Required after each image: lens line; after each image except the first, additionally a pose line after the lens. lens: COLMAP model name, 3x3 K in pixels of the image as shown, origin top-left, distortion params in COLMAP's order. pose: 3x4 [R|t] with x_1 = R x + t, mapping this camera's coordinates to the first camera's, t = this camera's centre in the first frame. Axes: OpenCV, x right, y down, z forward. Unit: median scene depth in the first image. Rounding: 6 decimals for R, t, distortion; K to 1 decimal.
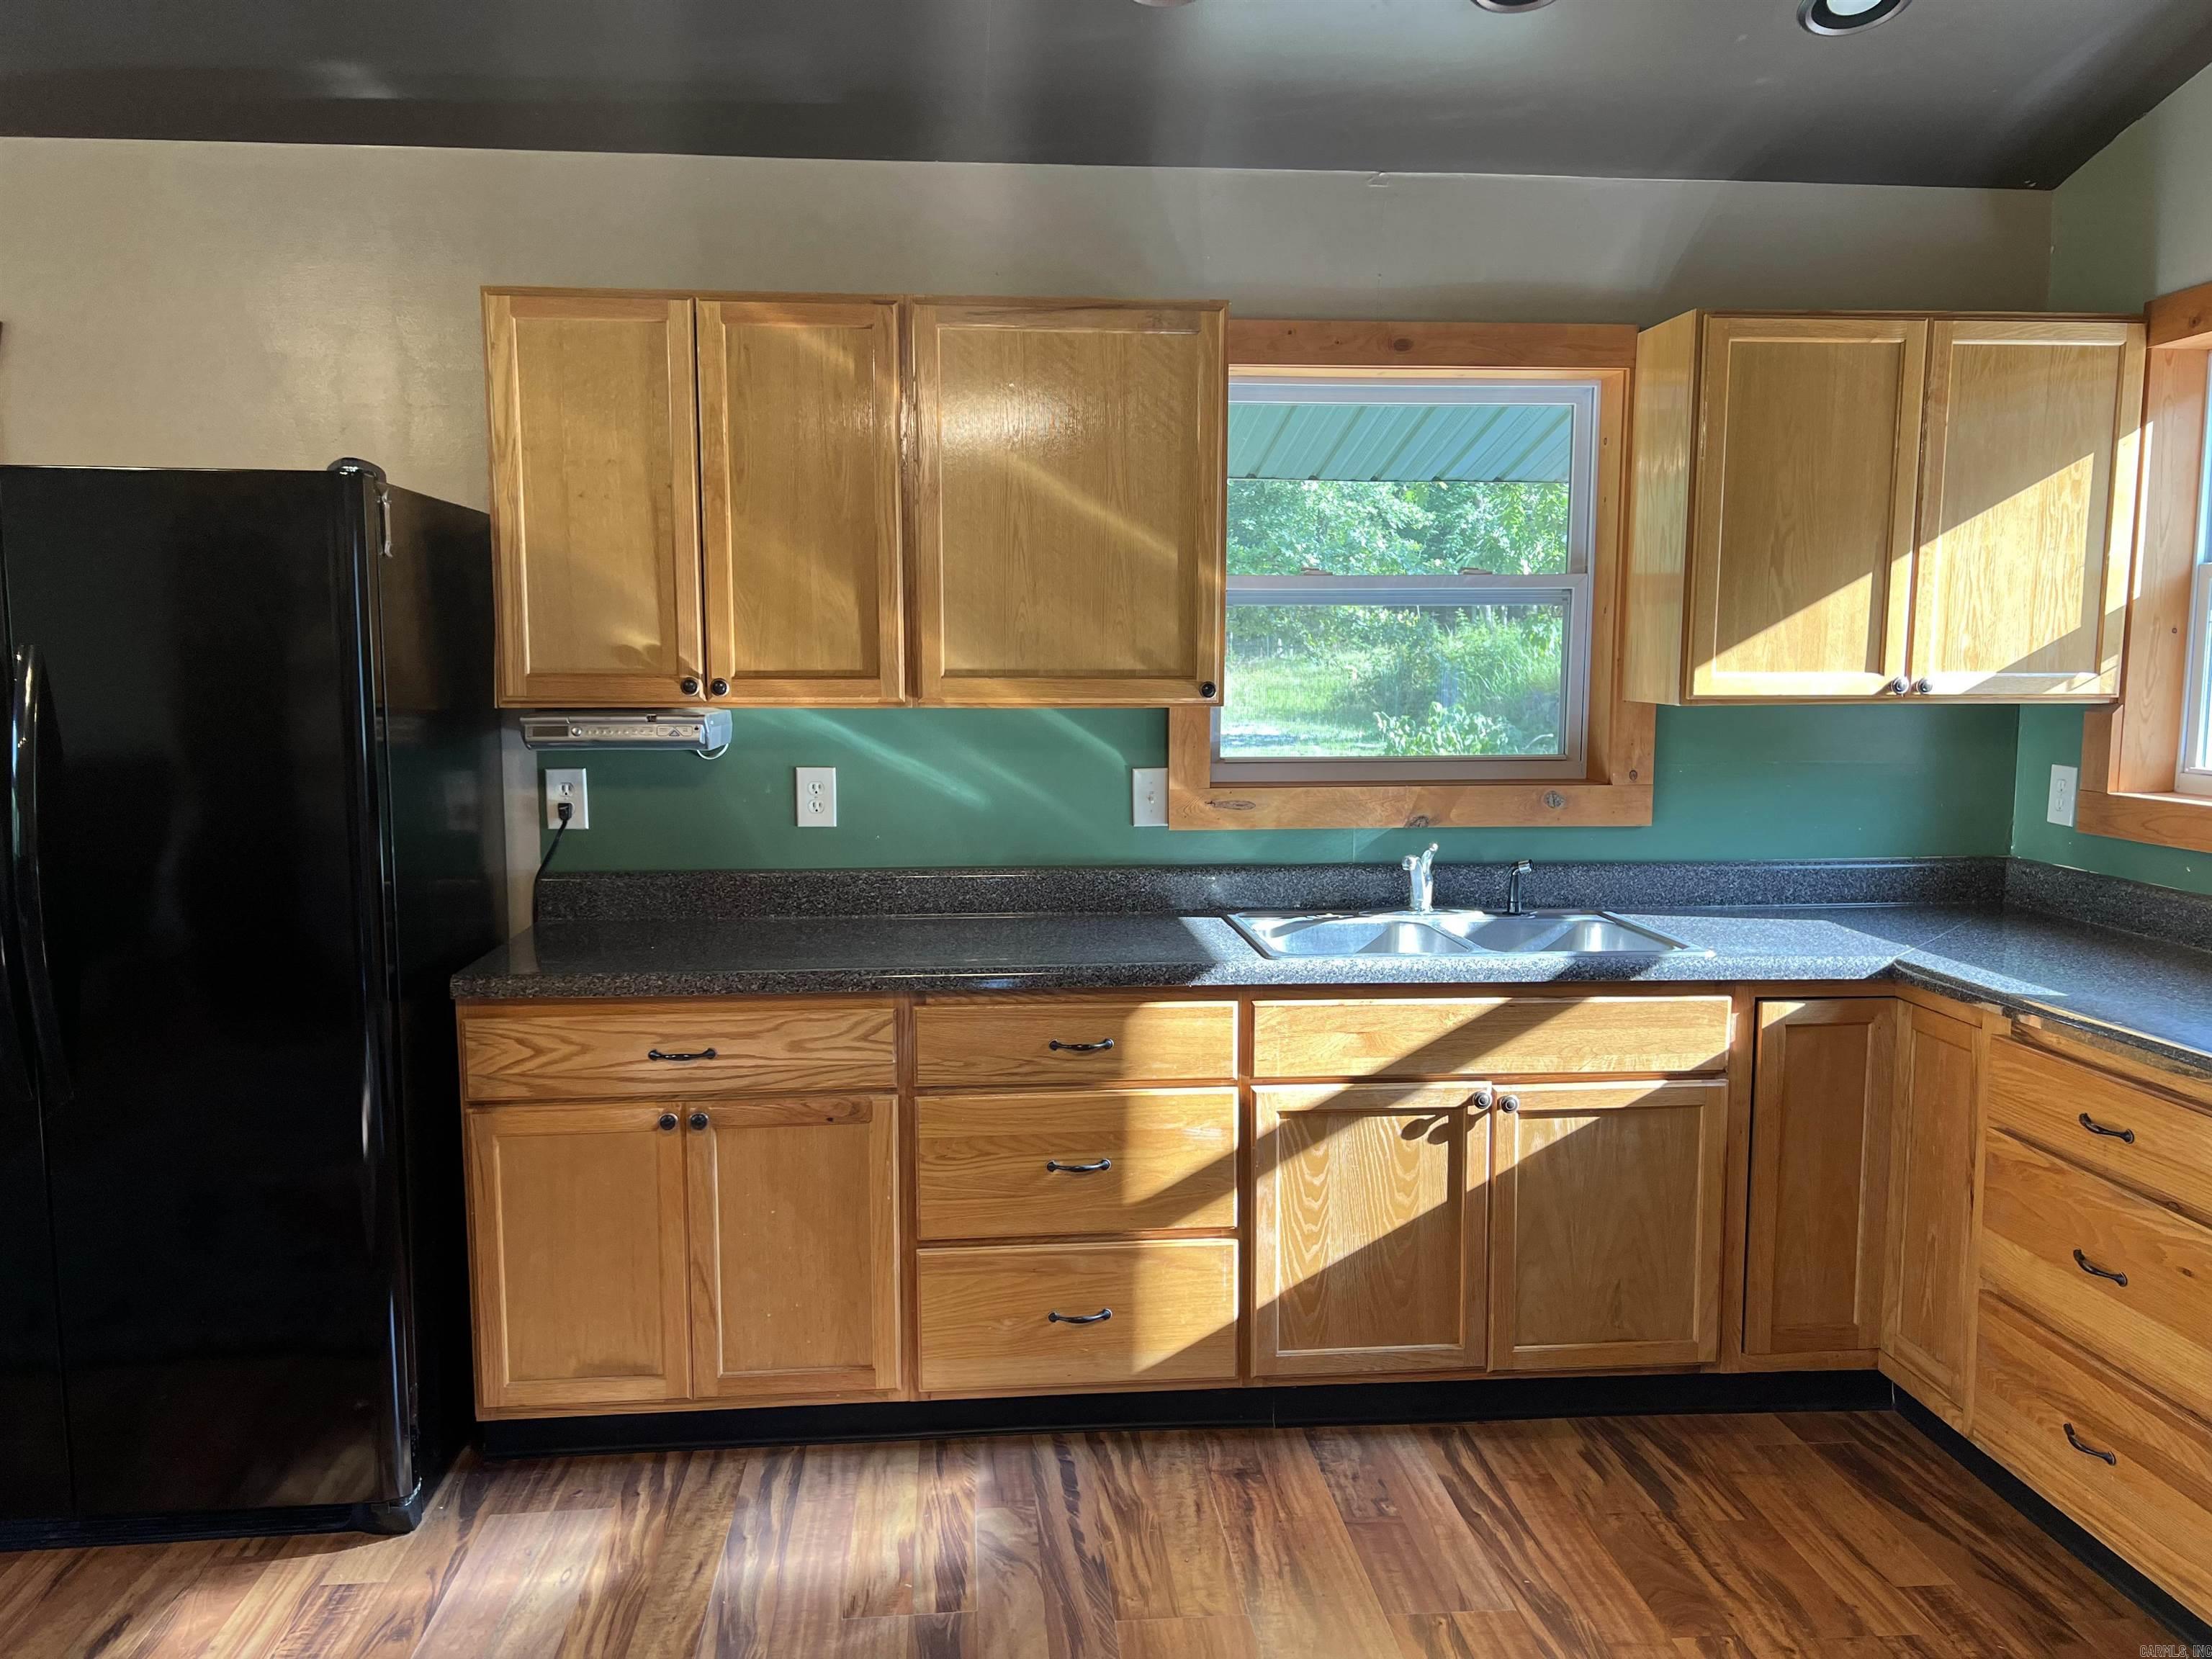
lens RADIAL K [[1664.9, 0, 1091.6], [0, 1664.9, 836.6], [0, 0, 1]] dist [0.061851, -0.057886]
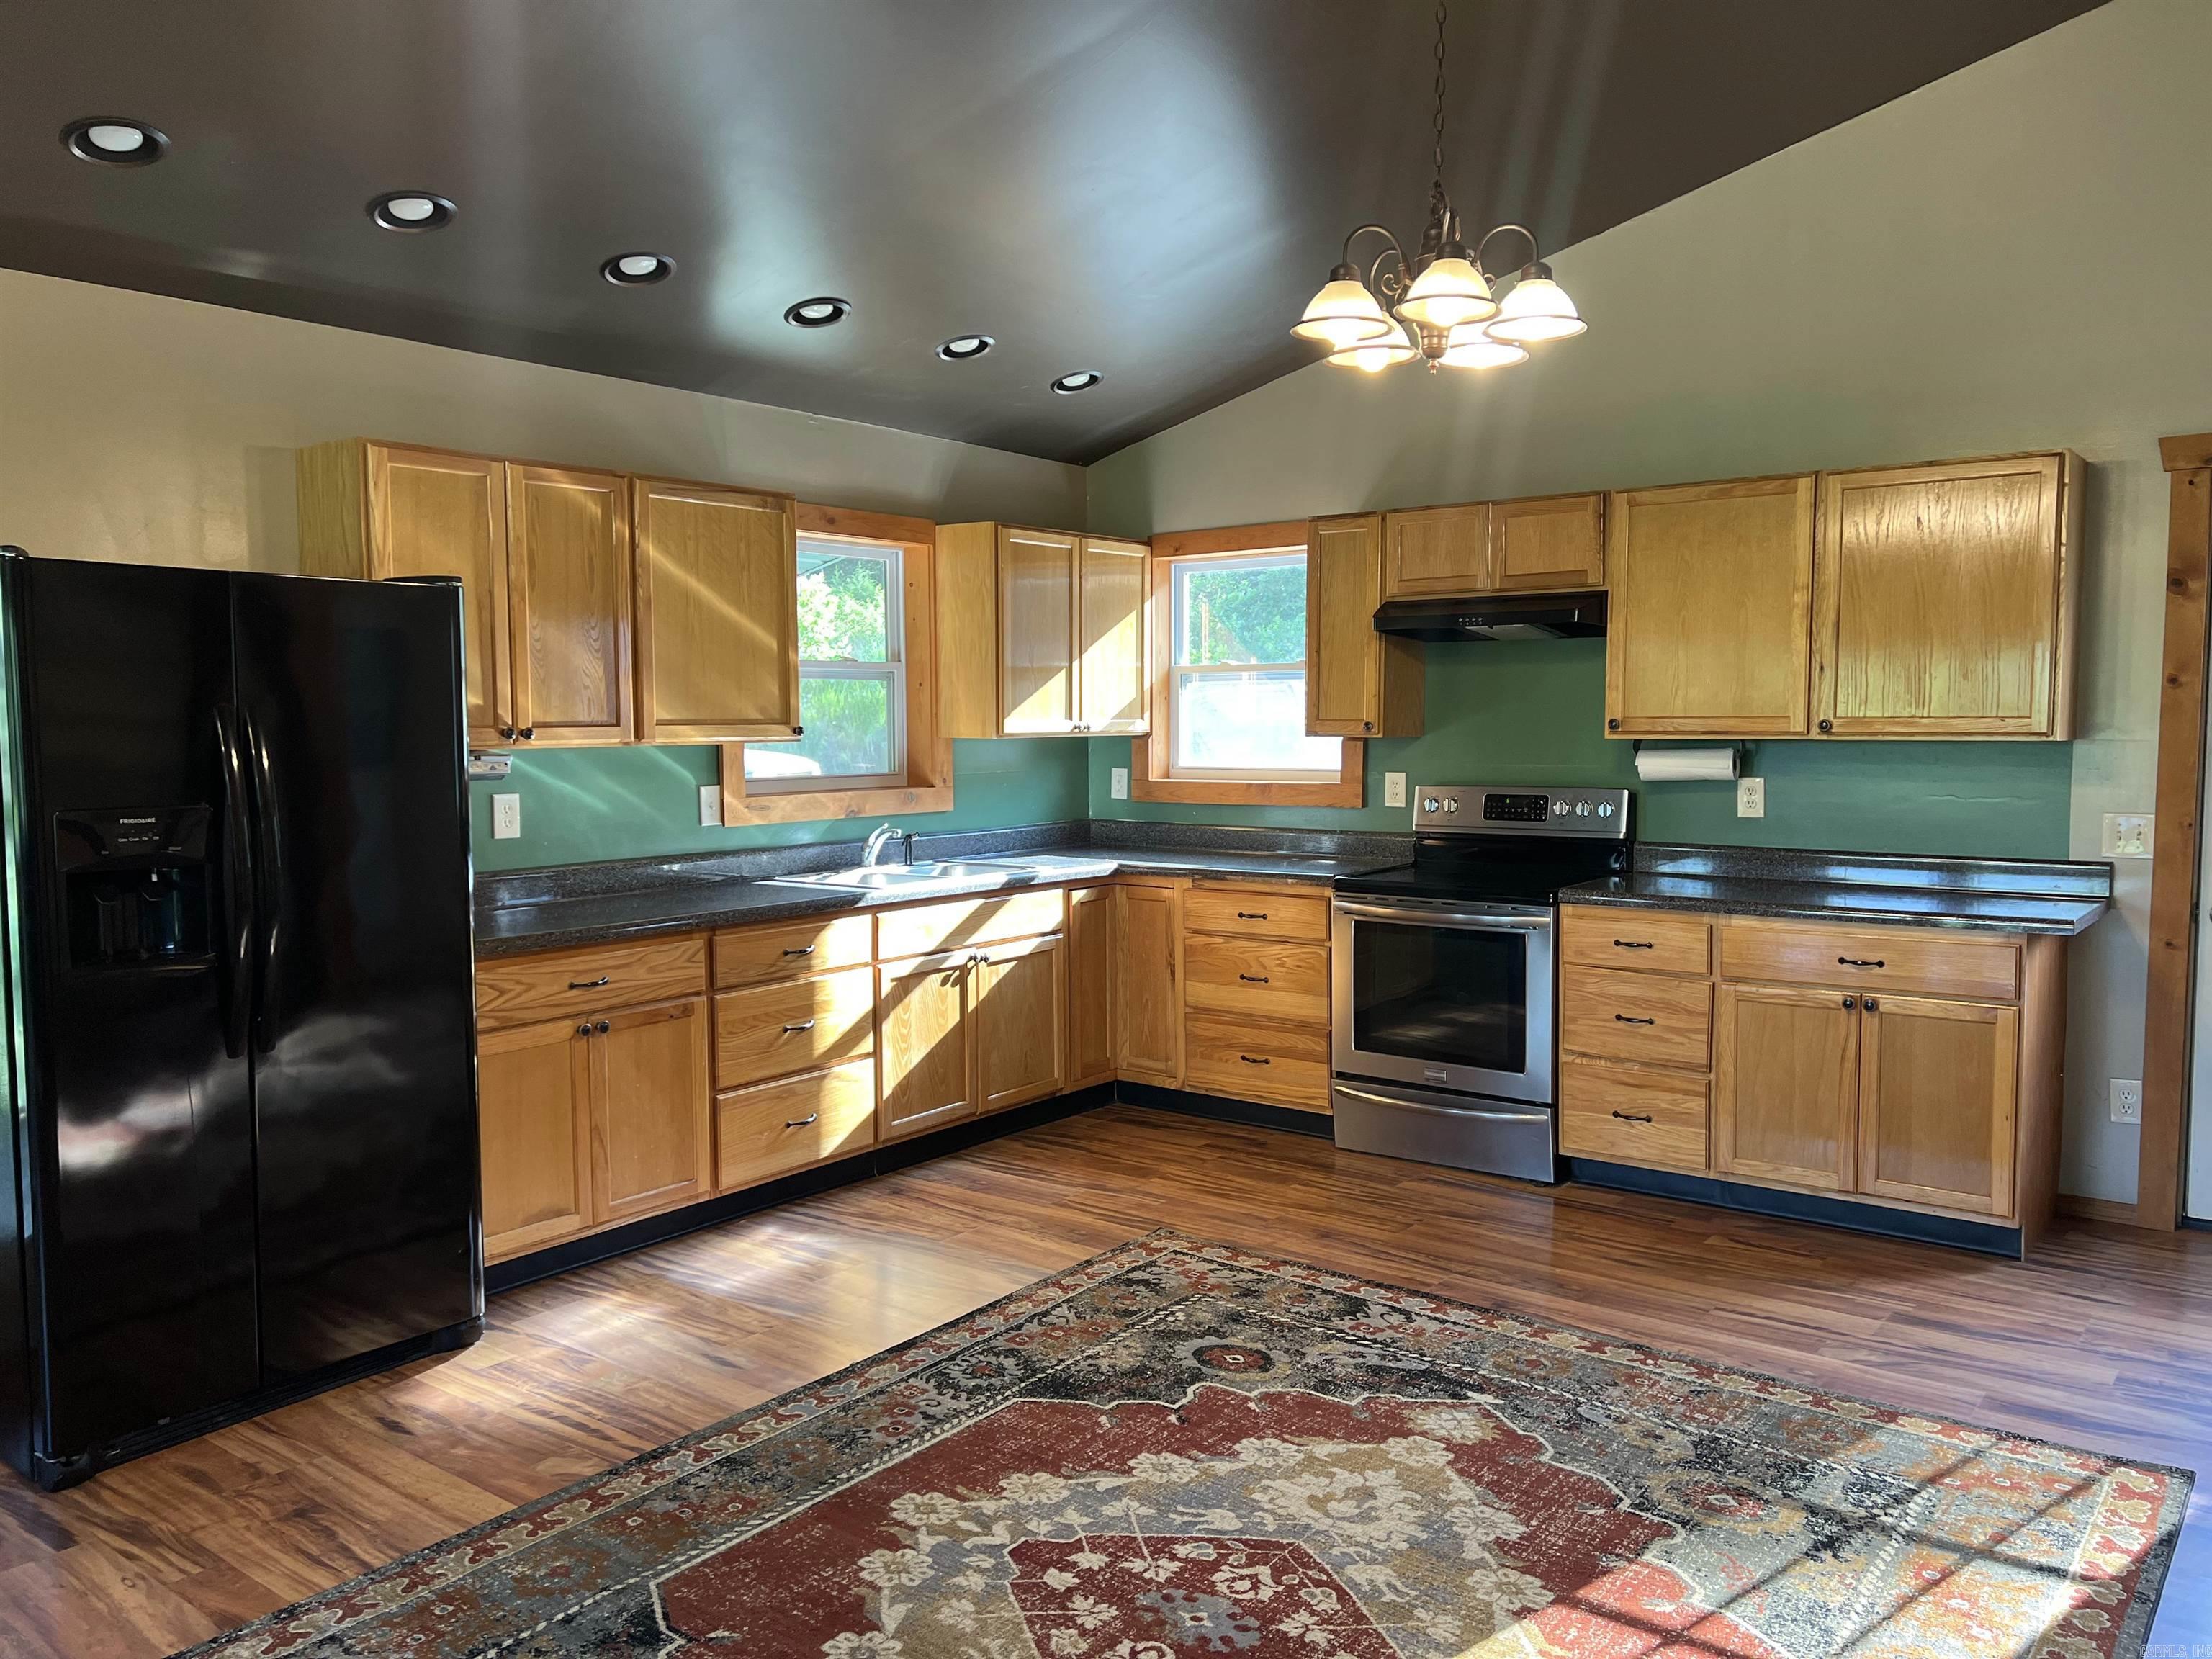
lens RADIAL K [[1664.9, 0, 1106.0], [0, 1664.9, 824.5], [0, 0, 1]] dist [0.061851, -0.057886]
pose [[0.675656, -0.053088, 0.735303, -0.961557], [0.085120, 0.996351, -0.006280, 0.037940], [-0.732287, 0.066832, 0.677709, -0.312864]]
